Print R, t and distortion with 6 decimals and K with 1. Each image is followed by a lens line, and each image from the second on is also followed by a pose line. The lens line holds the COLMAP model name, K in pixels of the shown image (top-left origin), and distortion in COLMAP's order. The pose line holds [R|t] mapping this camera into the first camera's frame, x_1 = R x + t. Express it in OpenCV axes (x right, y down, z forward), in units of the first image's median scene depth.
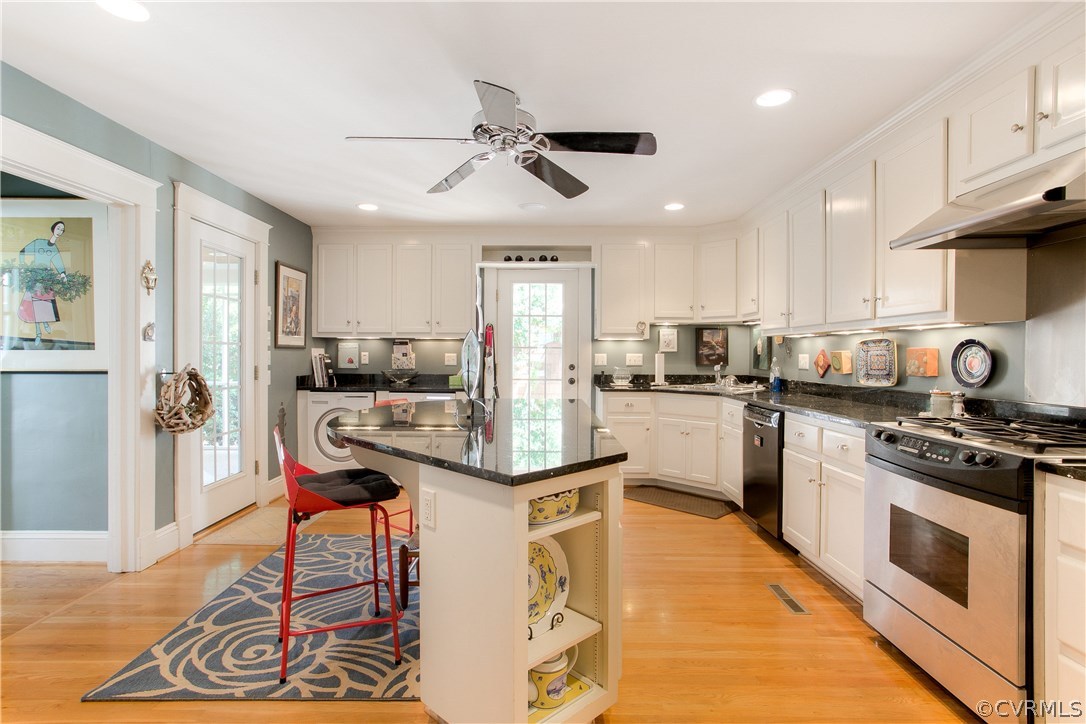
lens RADIAL K [[536.3, 0, 542.6], [0, 536.3, 358.4], [0, 0, 1]] dist [-0.001776, -0.000138]
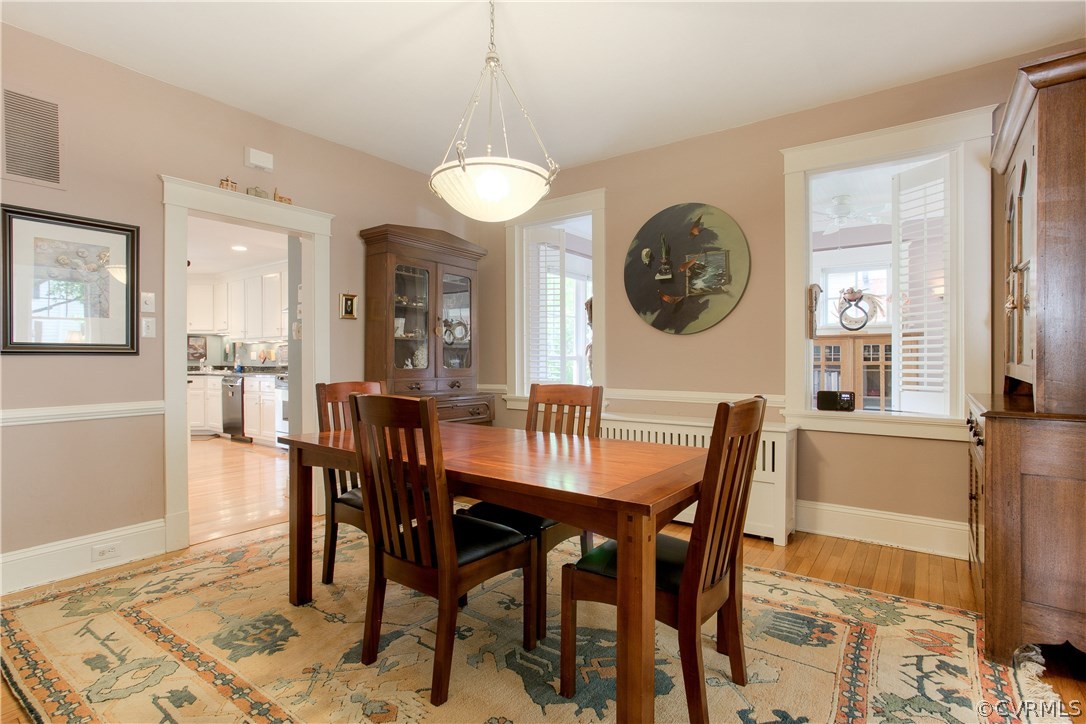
lens RADIAL K [[536.3, 0, 541.6], [0, 536.3, 361.0], [0, 0, 1]] dist [-0.001776, -0.000138]
pose [[0.592965, -0.012036, 0.805138, -0.405245], [0.015358, 0.999875, 0.003637, 0.029236], [-0.805081, 0.010208, 0.593076, -0.878829]]
